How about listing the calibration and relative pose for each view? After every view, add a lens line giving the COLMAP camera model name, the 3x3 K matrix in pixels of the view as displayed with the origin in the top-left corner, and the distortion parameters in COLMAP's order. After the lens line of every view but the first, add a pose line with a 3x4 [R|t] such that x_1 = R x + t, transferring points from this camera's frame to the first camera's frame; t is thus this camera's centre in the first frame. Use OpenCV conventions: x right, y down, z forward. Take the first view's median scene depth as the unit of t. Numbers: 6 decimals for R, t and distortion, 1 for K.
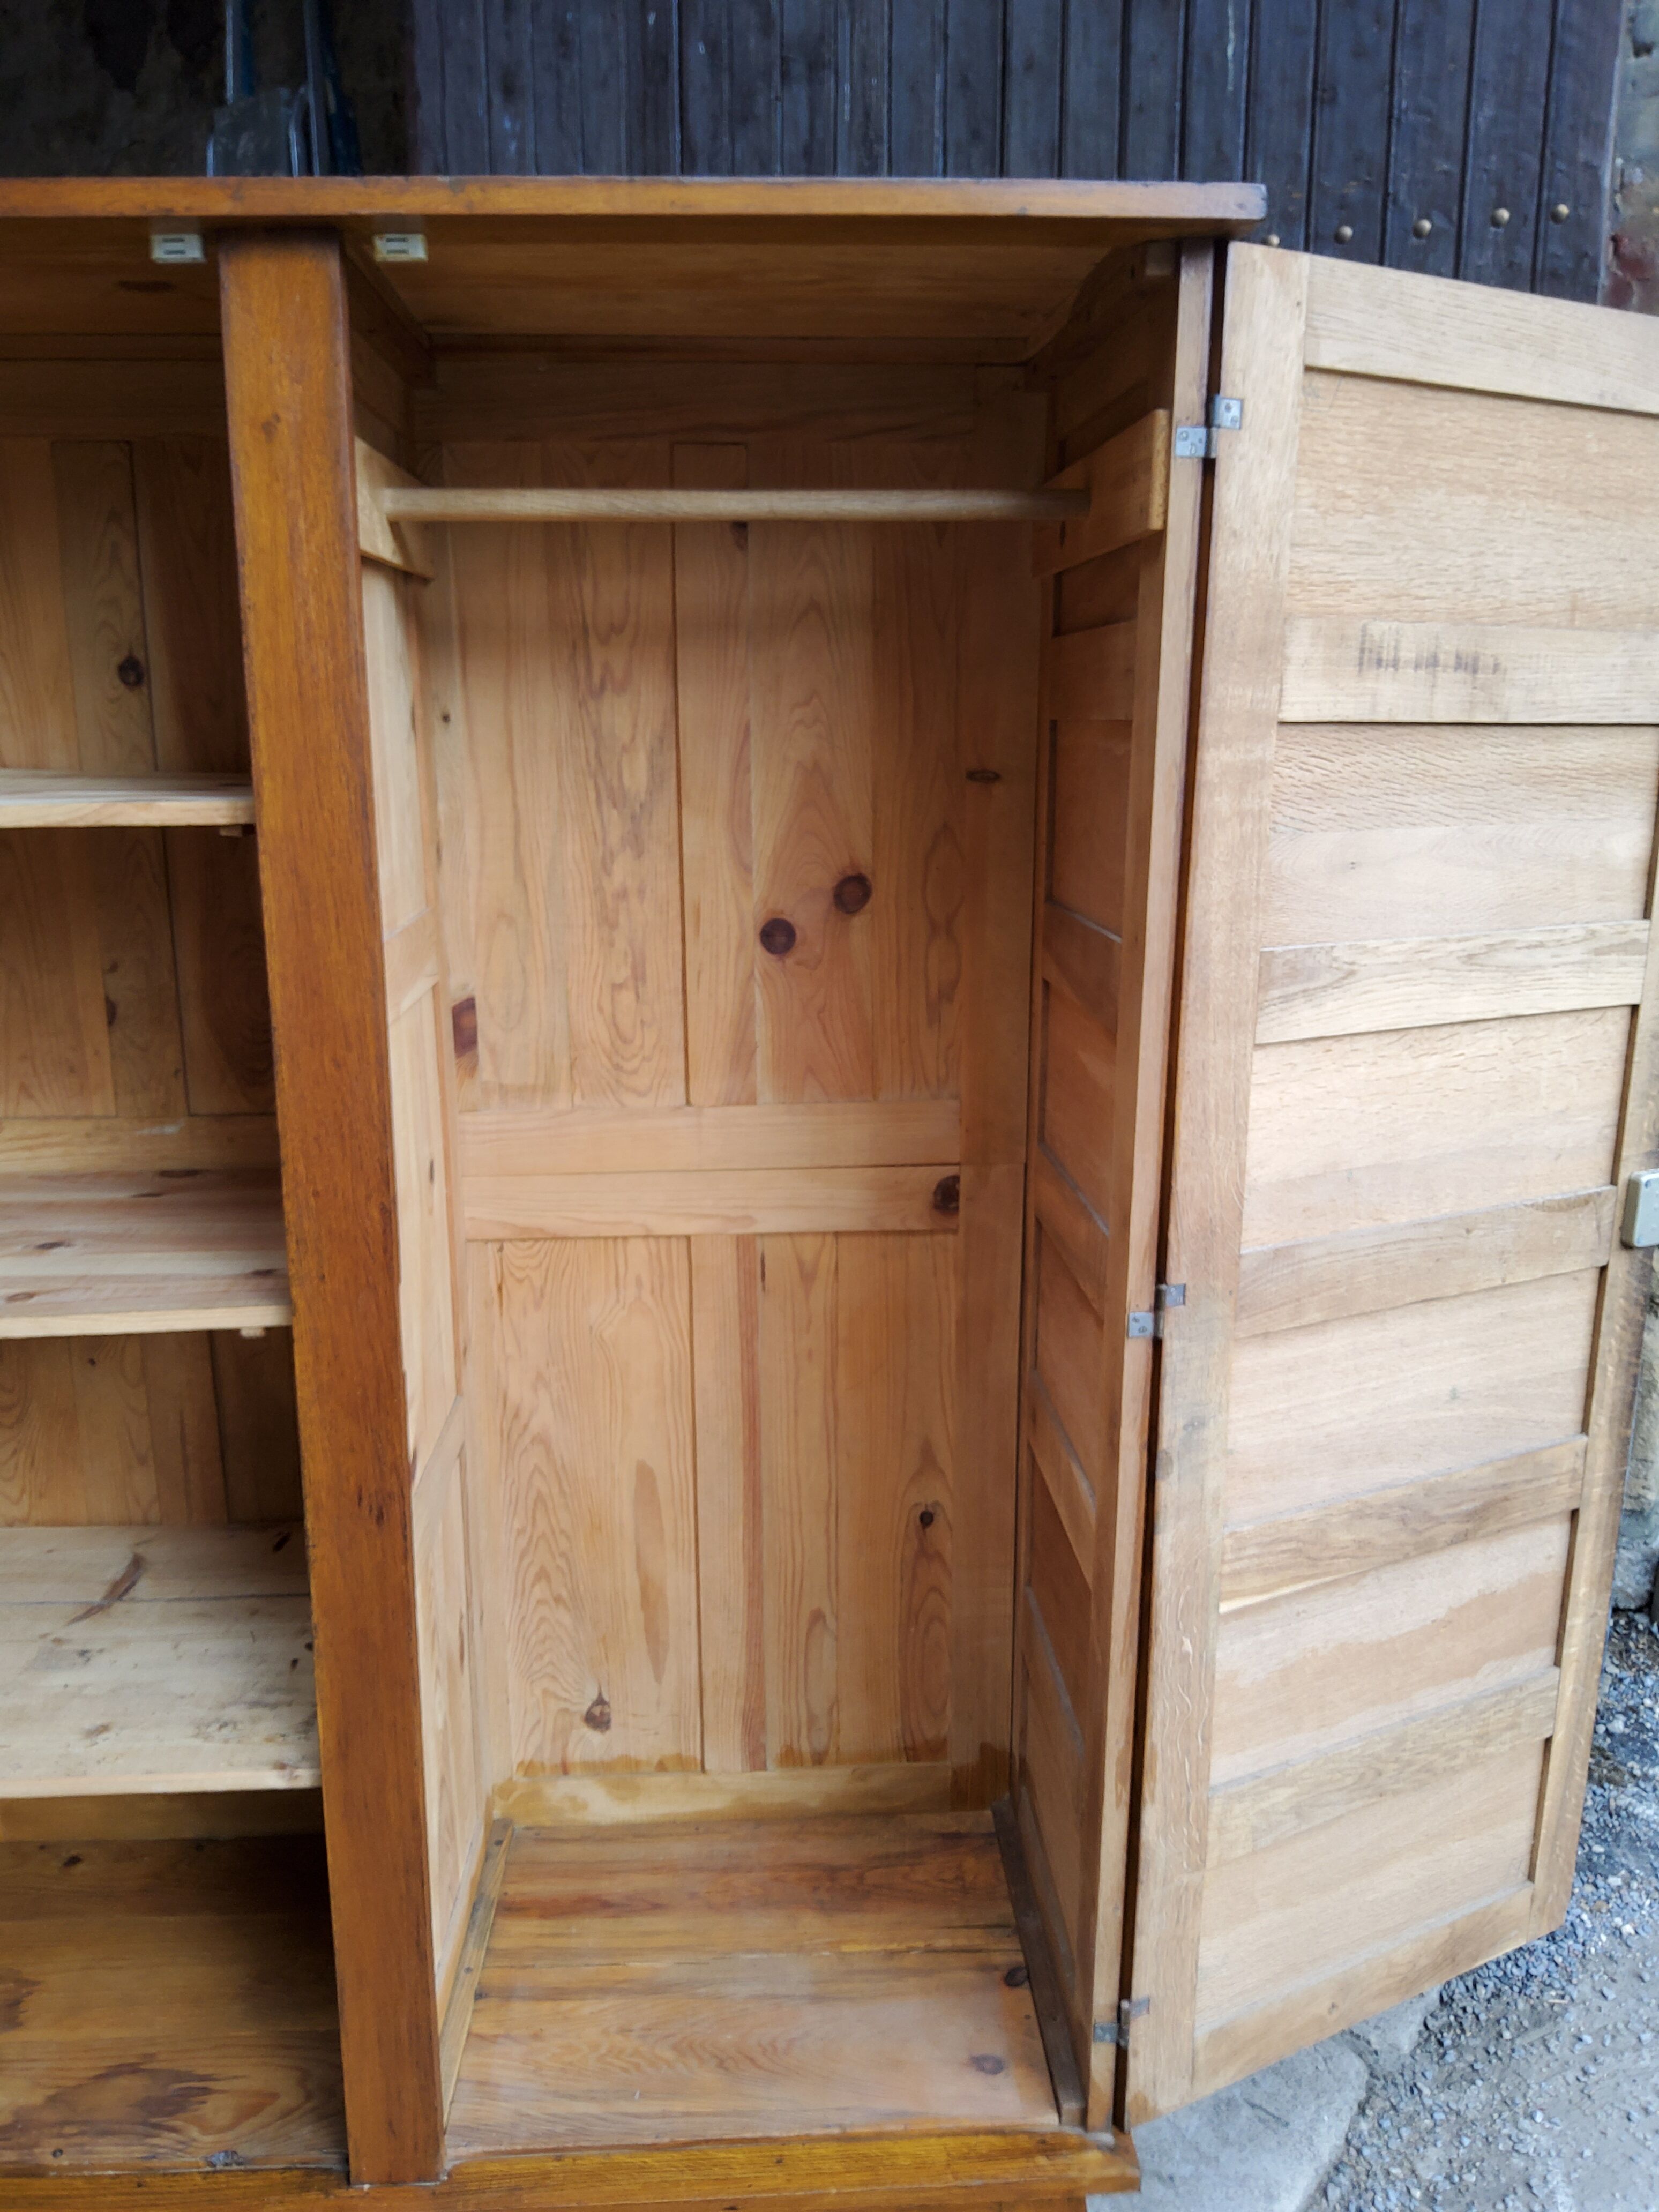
lens RADIAL K [[1661.9, 0, 823.0], [0, 1661.9, 1107.6], [0, 0, 1]] dist [0.079079, -0.135061]
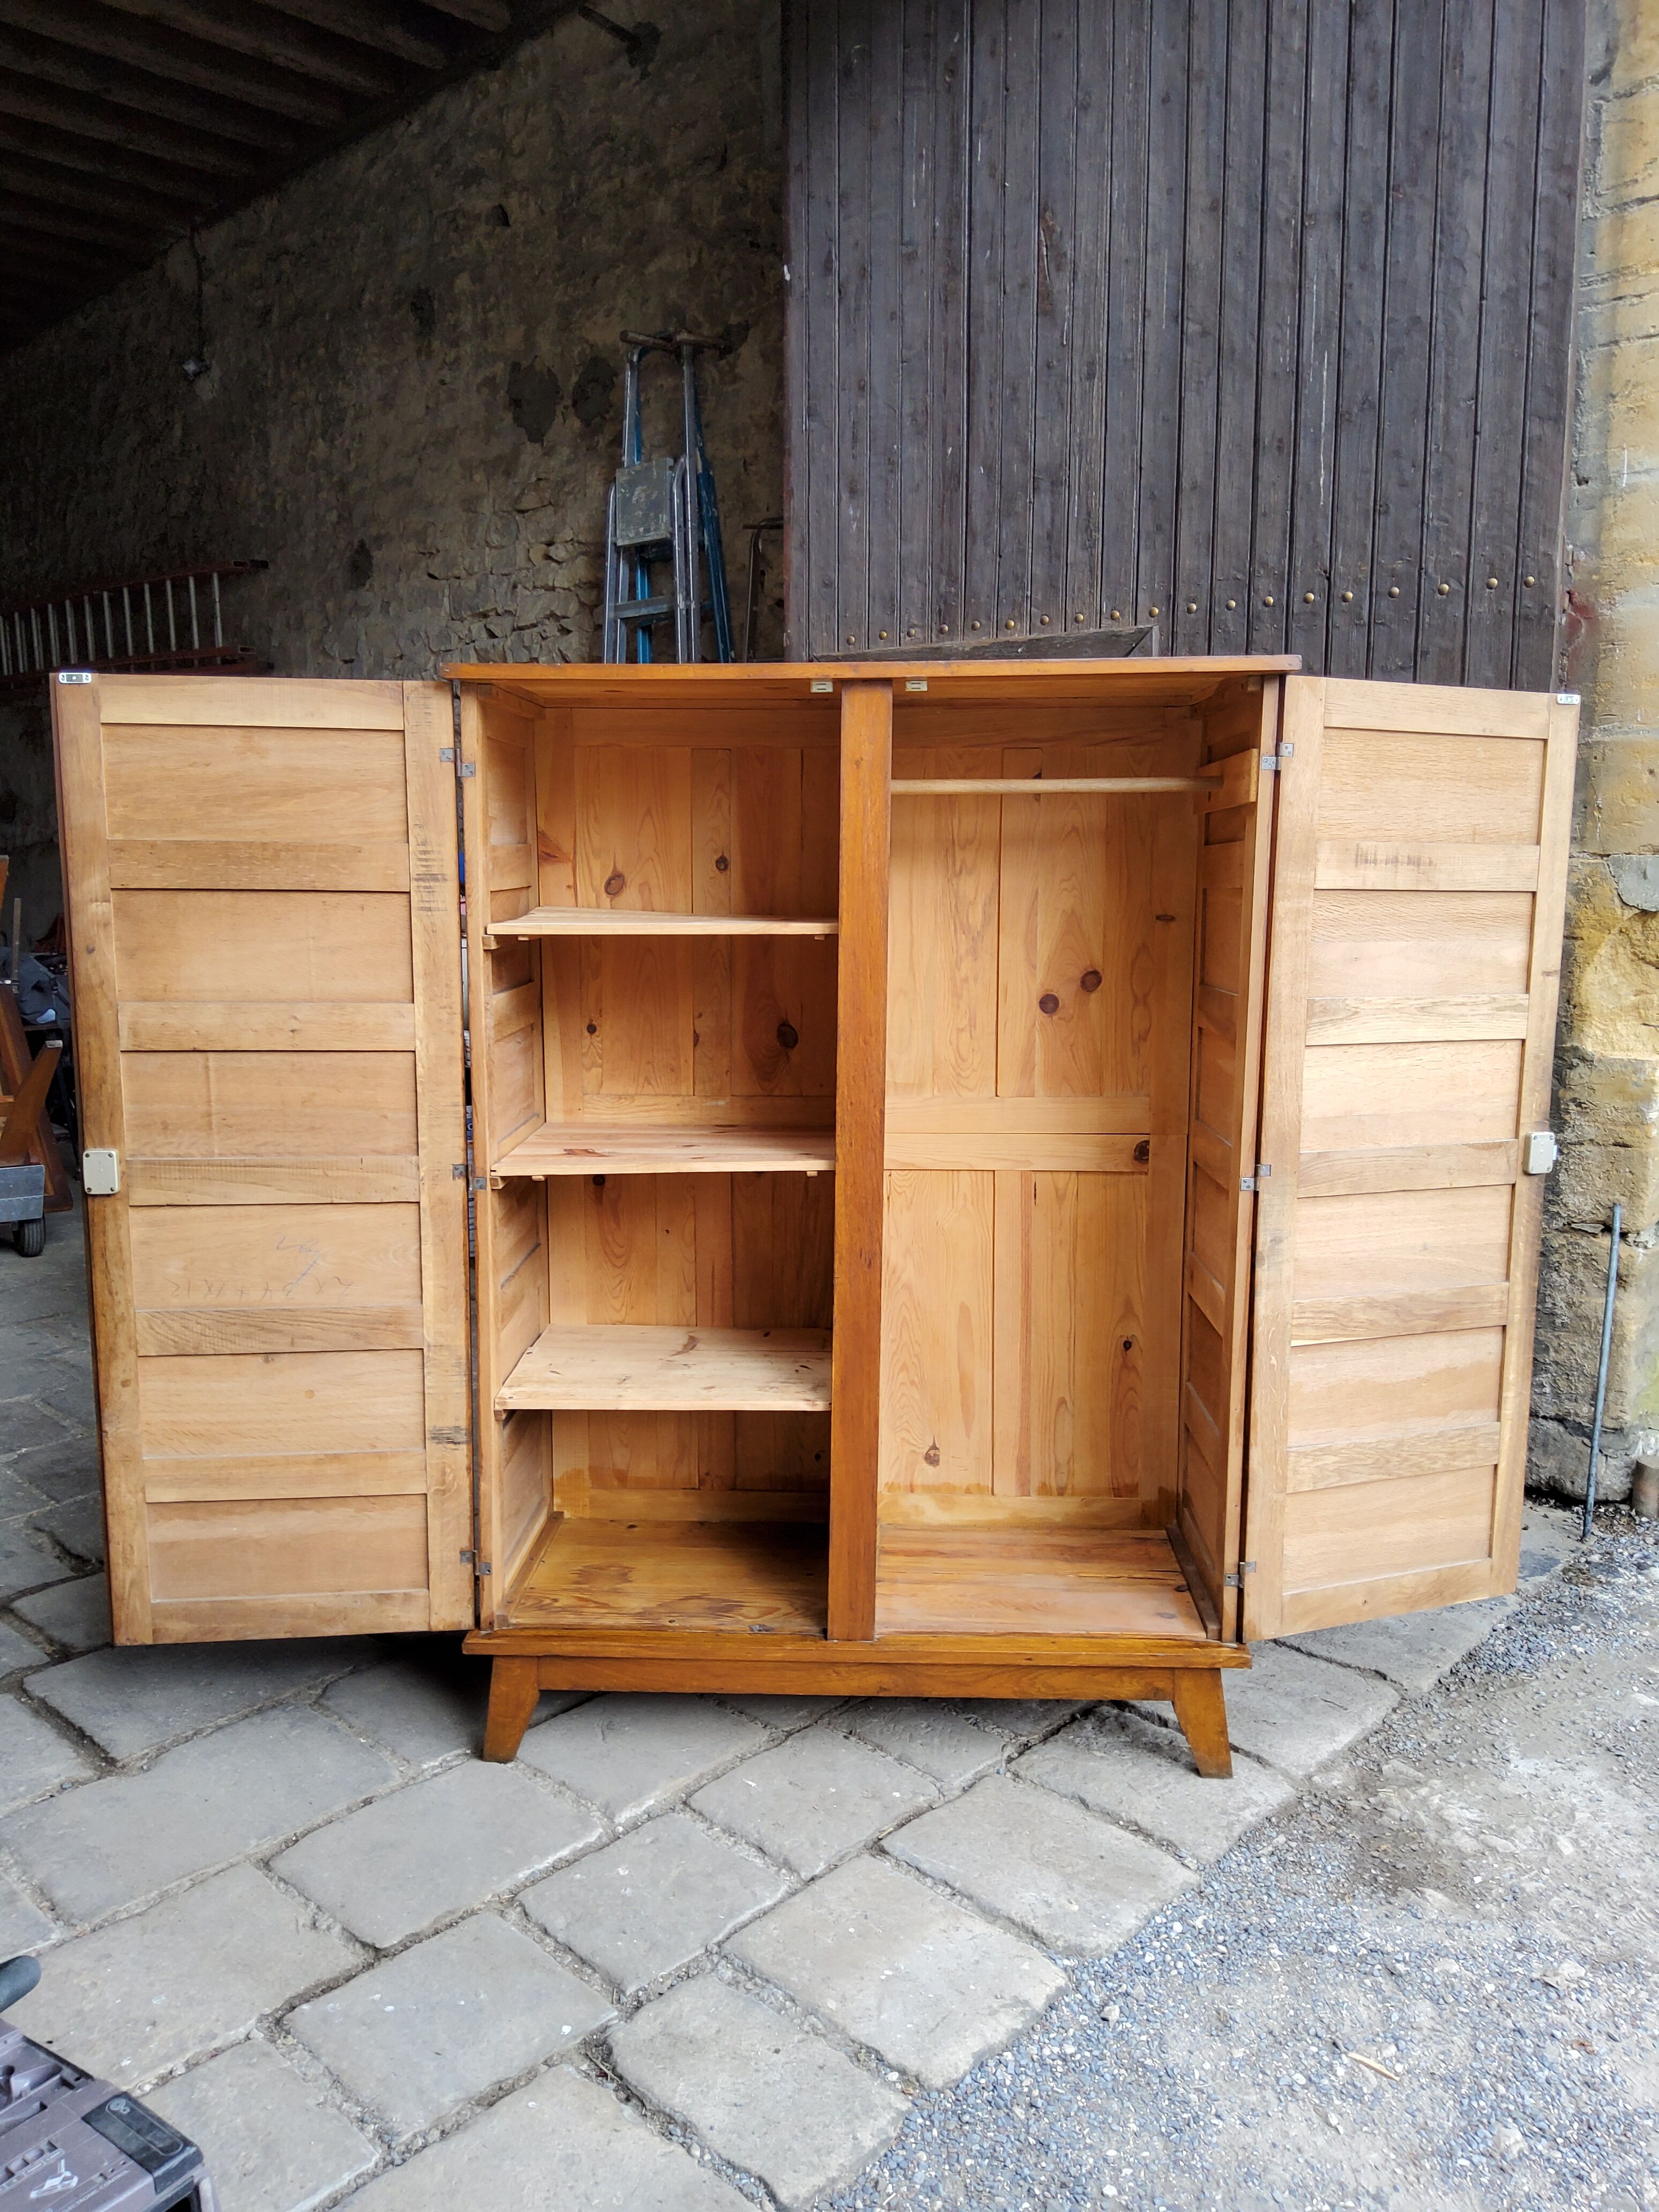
lens RADIAL K [[1614.1, 0, 825.7], [0, 1614.1, 1093.3], [0, 0, 1]] dist [0.141457, -0.256857]
pose [[0.995359, 0.017711, -0.094588, -0.102342], [-0.027508, 0.994269, -0.103307, 0.186760], [0.092216, 0.105430, 0.990142, -0.780814]]
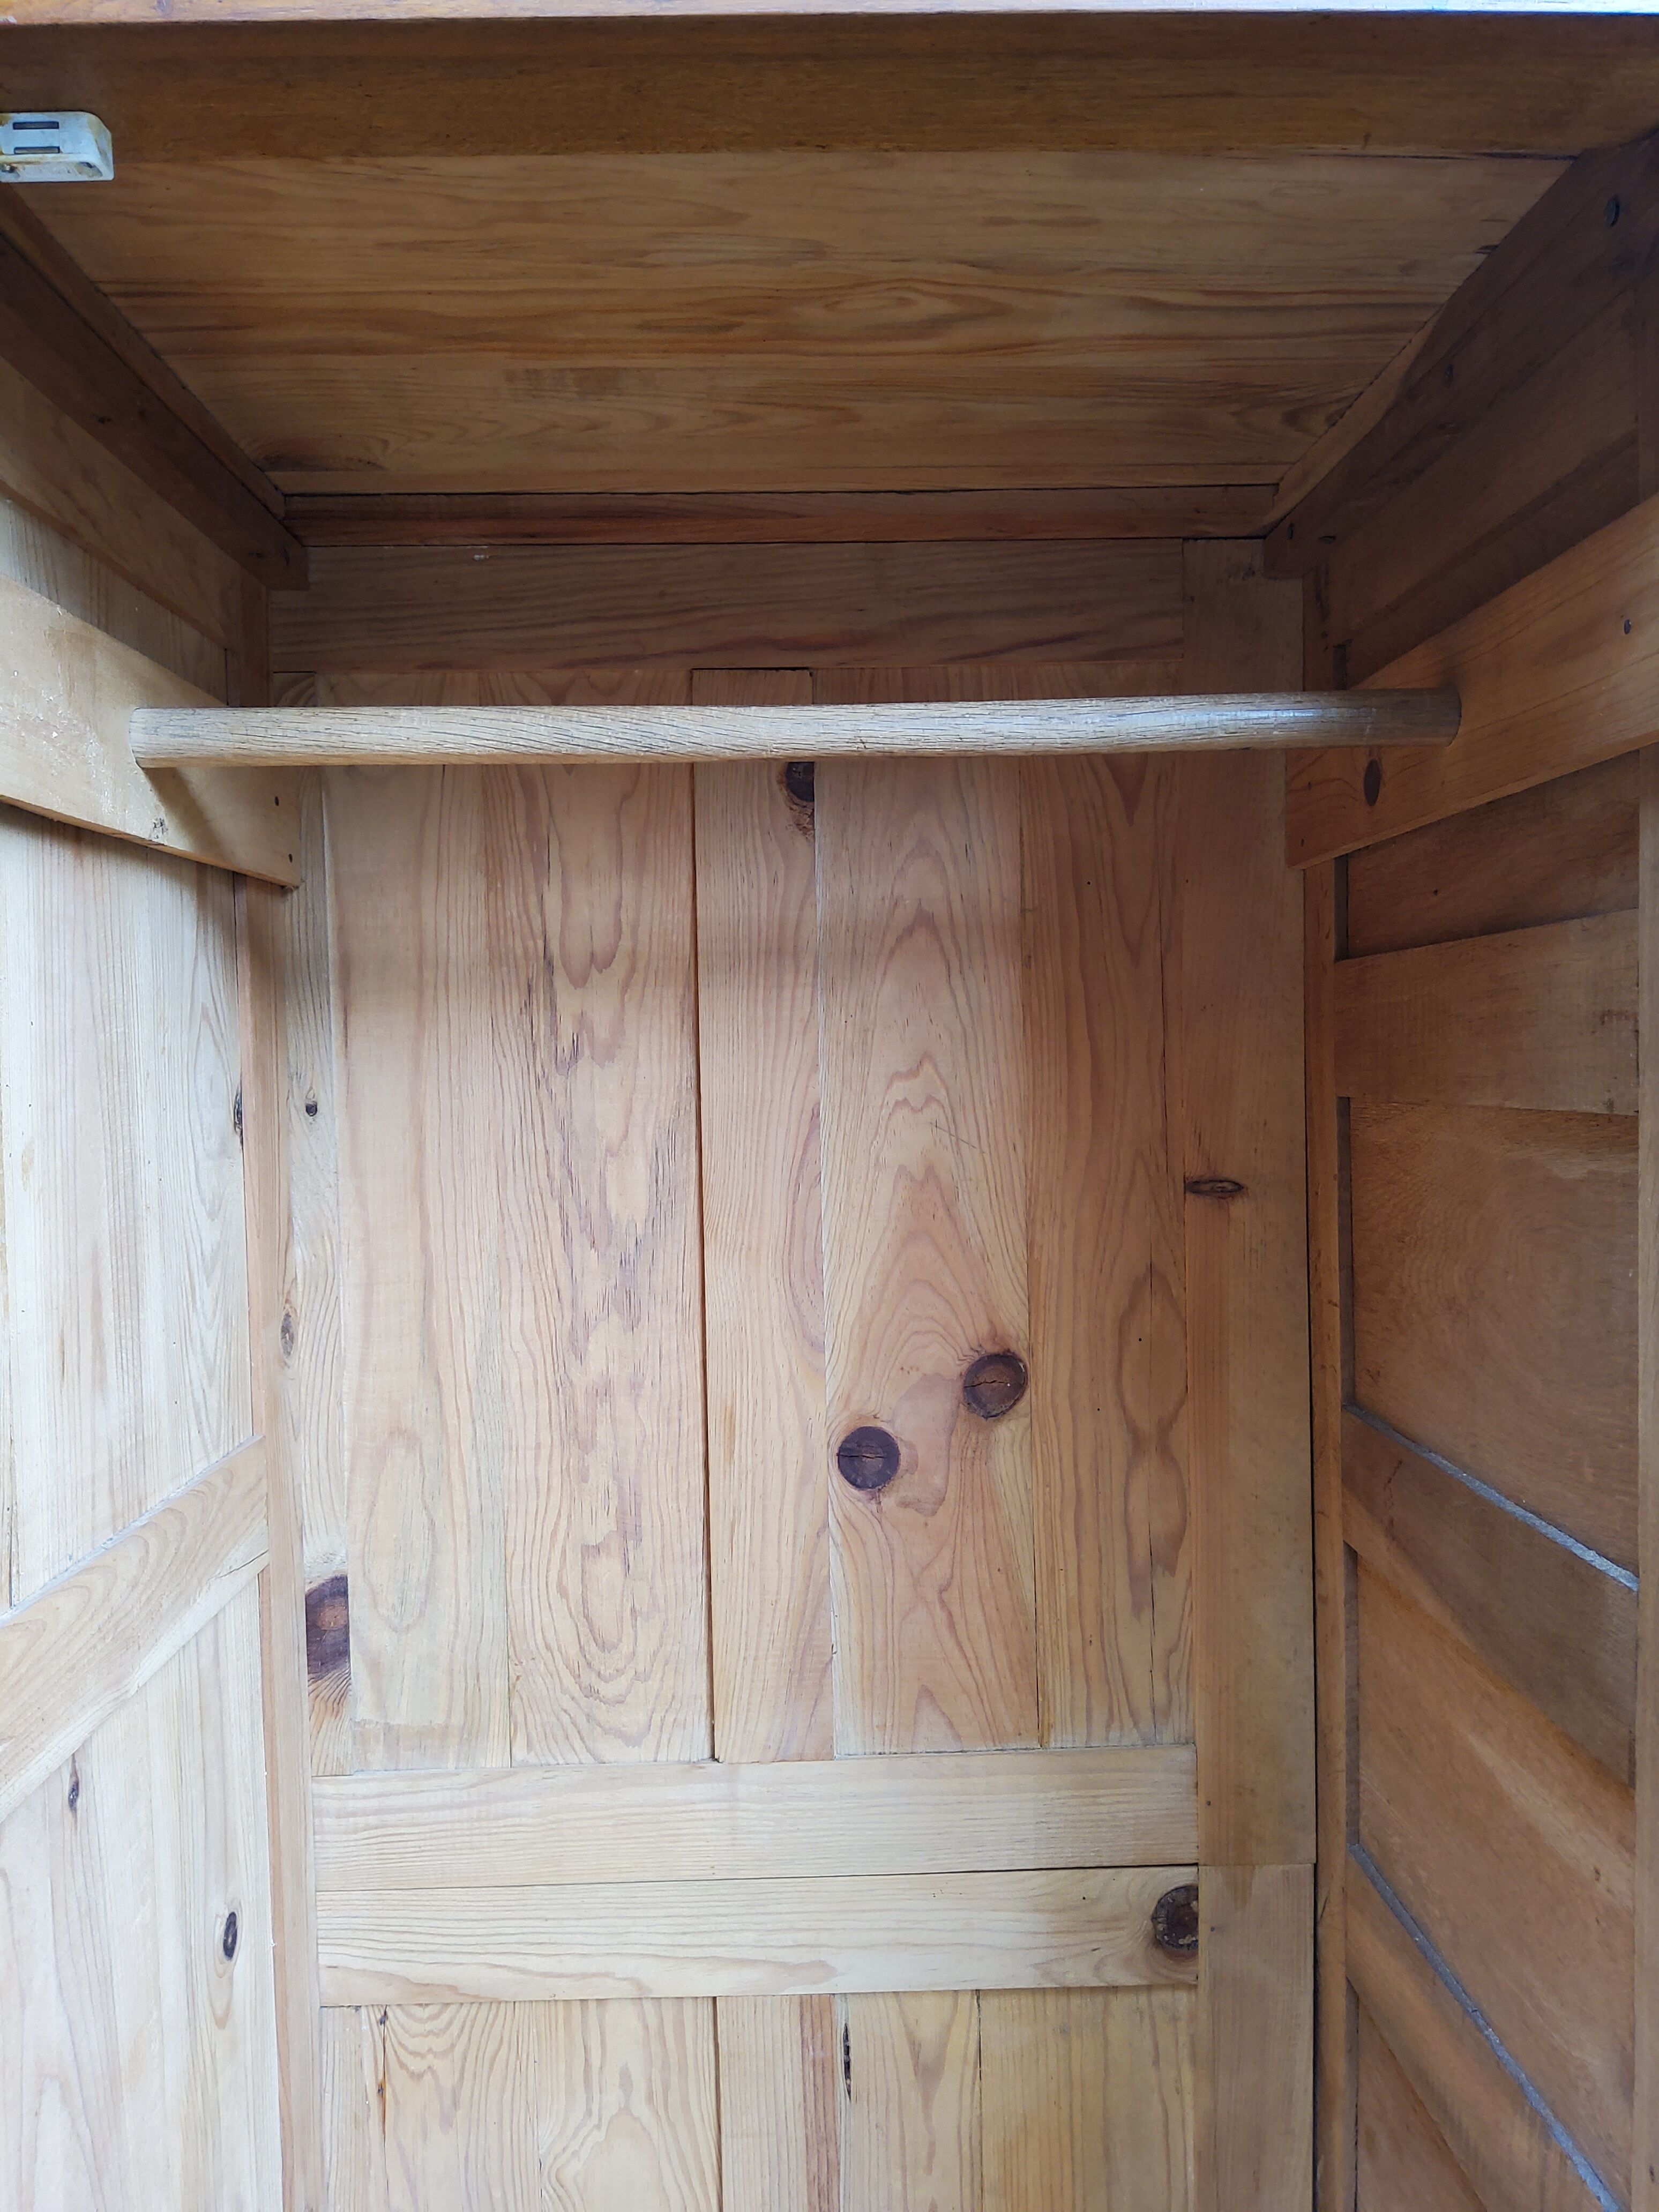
lens RADIAL K [[1671.3, 0, 825.7], [0, 1671.3, 1108.8], [0, 0, 1]] dist [0.063427, -0.106821]
pose [[0.999135, -0.014016, -0.039143, -0.017490], [0.005964, 0.980041, -0.198708, -0.107236], [0.041147, 0.198303, 0.979277, 0.401624]]
